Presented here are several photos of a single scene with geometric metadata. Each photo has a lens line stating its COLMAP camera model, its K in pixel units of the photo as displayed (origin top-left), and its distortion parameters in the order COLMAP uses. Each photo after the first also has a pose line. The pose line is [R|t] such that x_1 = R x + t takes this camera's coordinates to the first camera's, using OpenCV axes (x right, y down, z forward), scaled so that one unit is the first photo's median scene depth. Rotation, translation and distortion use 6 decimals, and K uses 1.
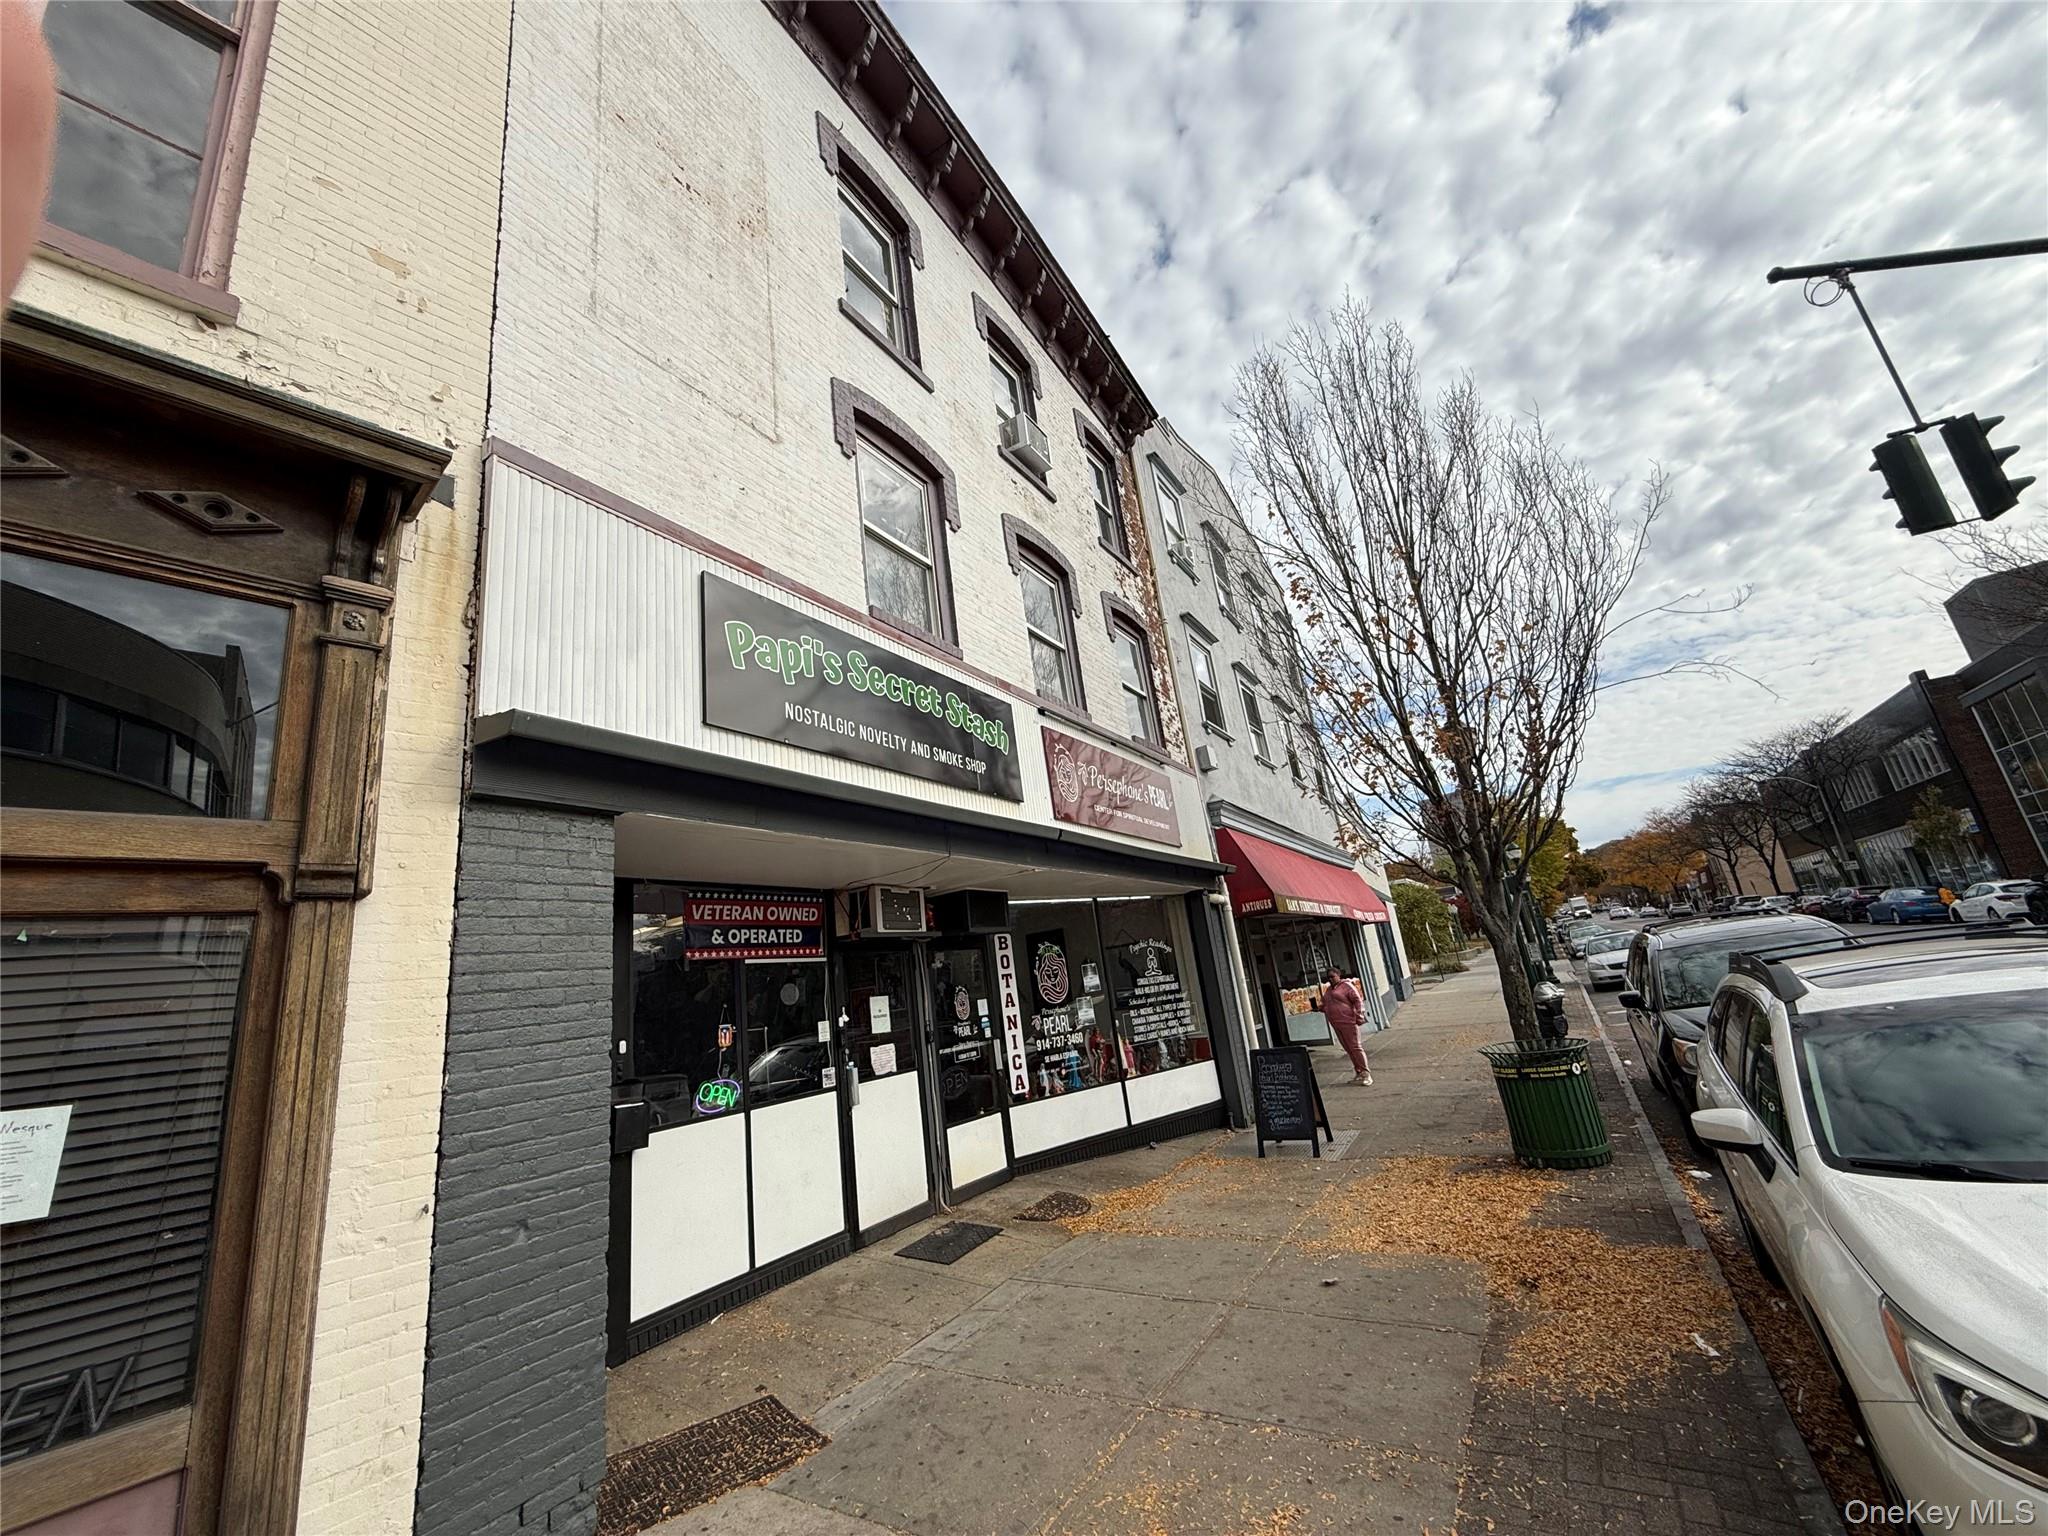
lens RADIAL K [[818.3, 0, 1019.8], [0, 818.3, 763.5], [0, 0, 1]] dist [0.000858, -0.000220]
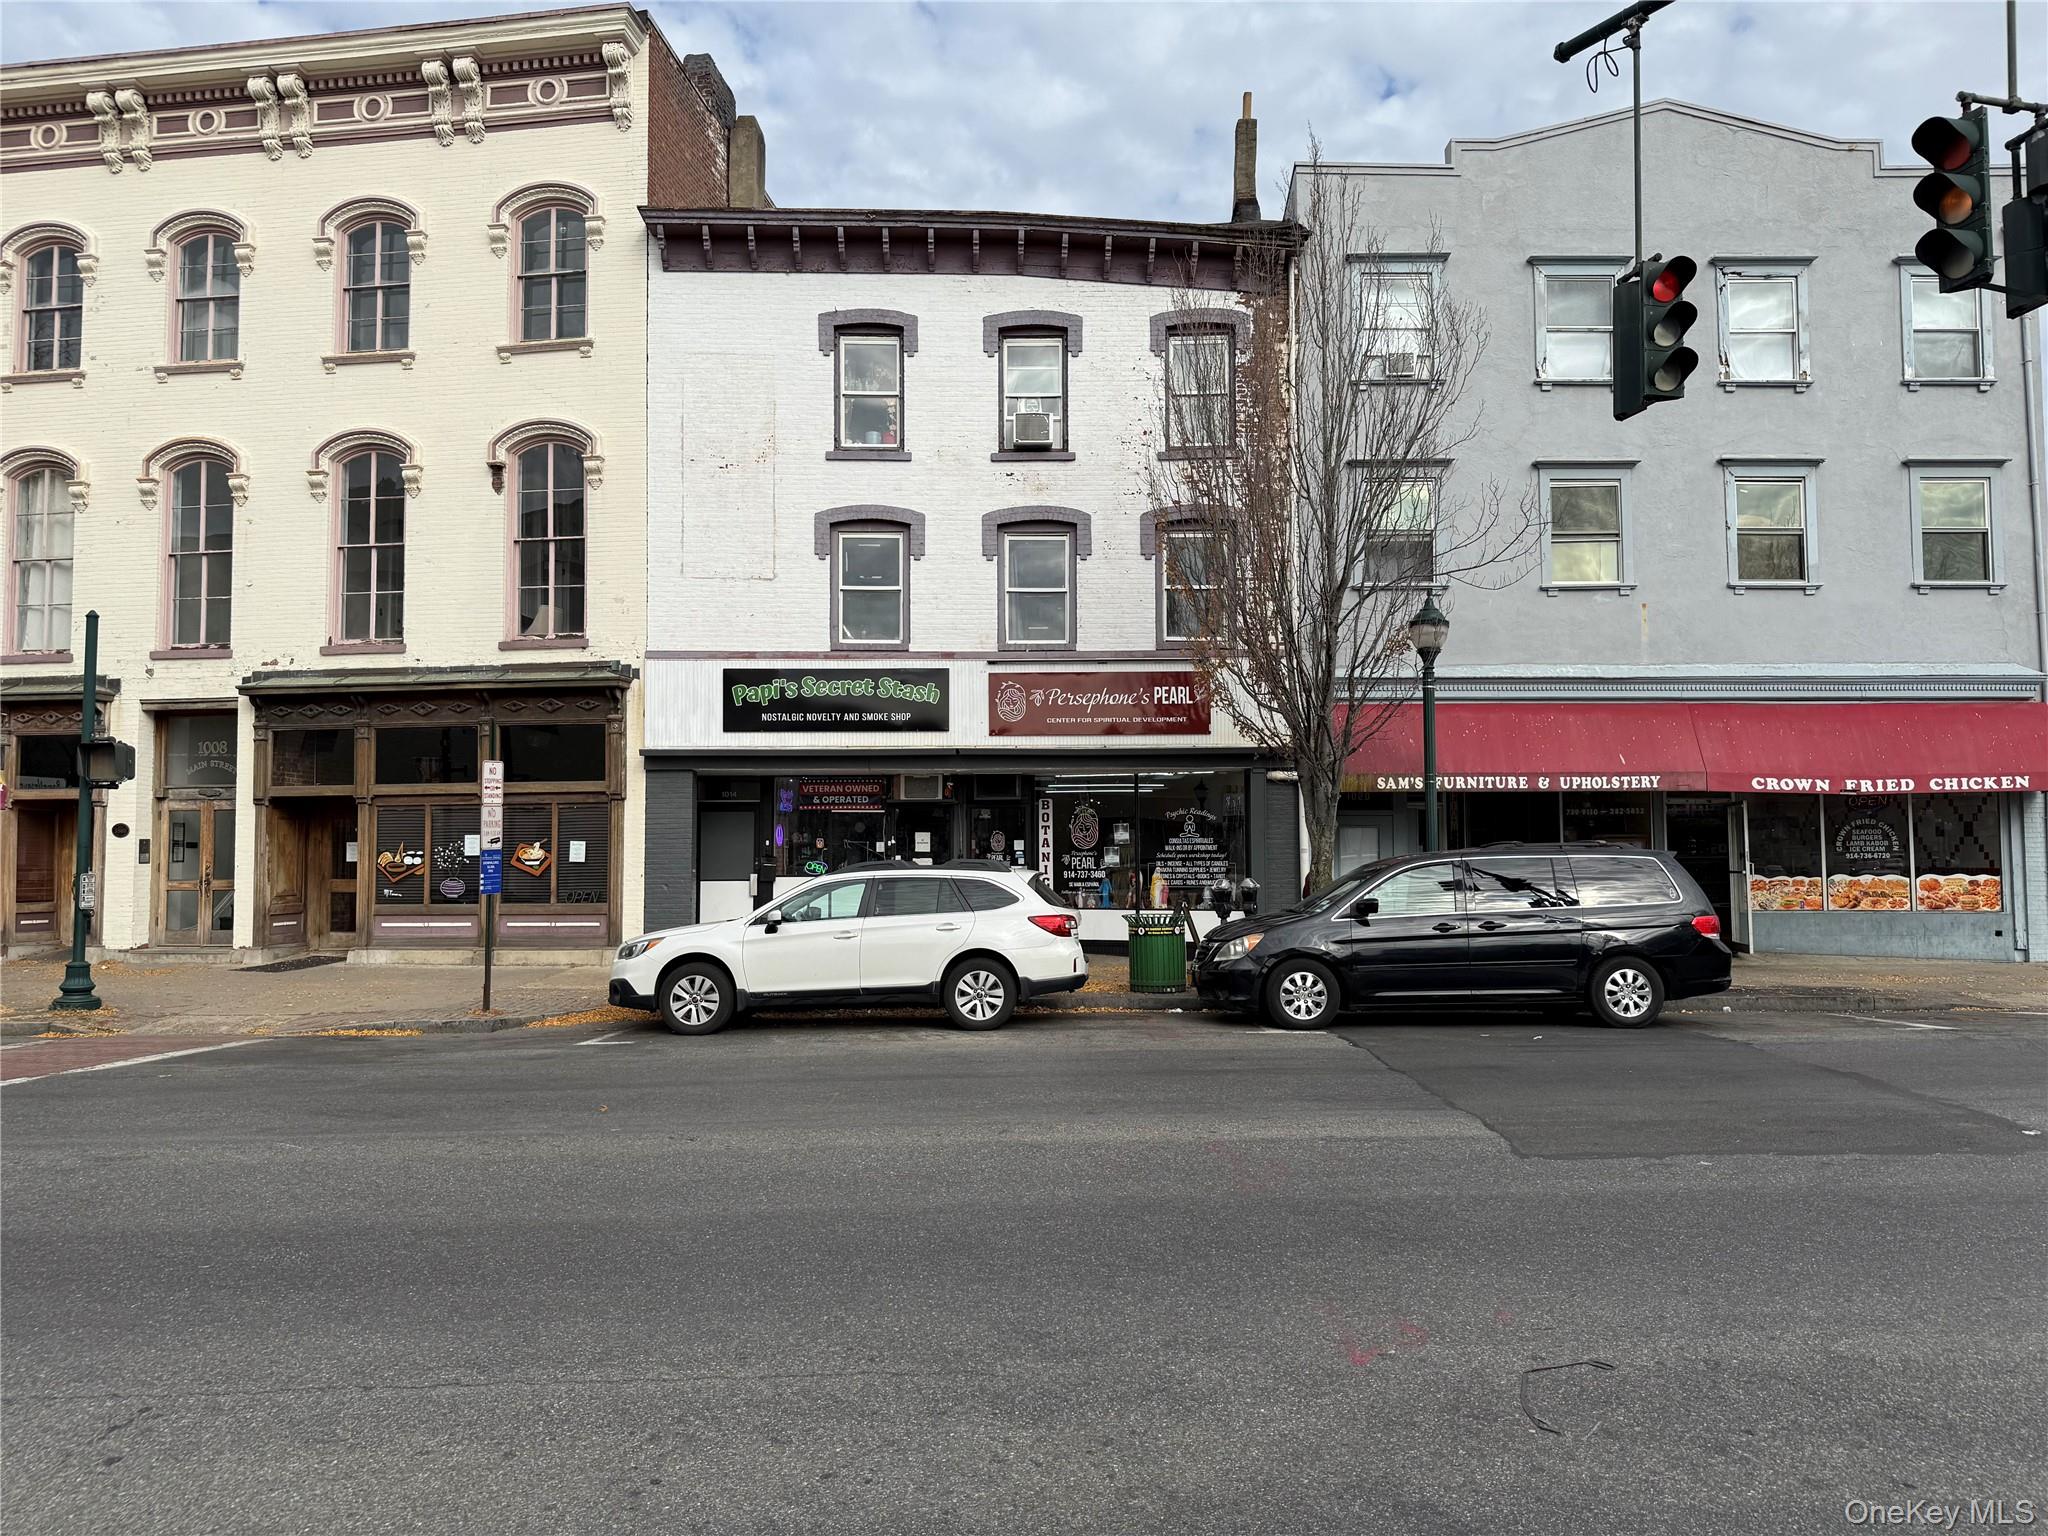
lens RADIAL K [[1441.4, 0, 1024.0], [0, 1441.4, 768.0], [0, 0, 1]] dist [0.169905, 0.000039]
pose [[0.520981, 0.072305, -0.850500, 2.791912], [0.176466, 0.965756, 0.190199, -0.443348], [0.835128, -0.249174, 0.490381, -0.362876]]
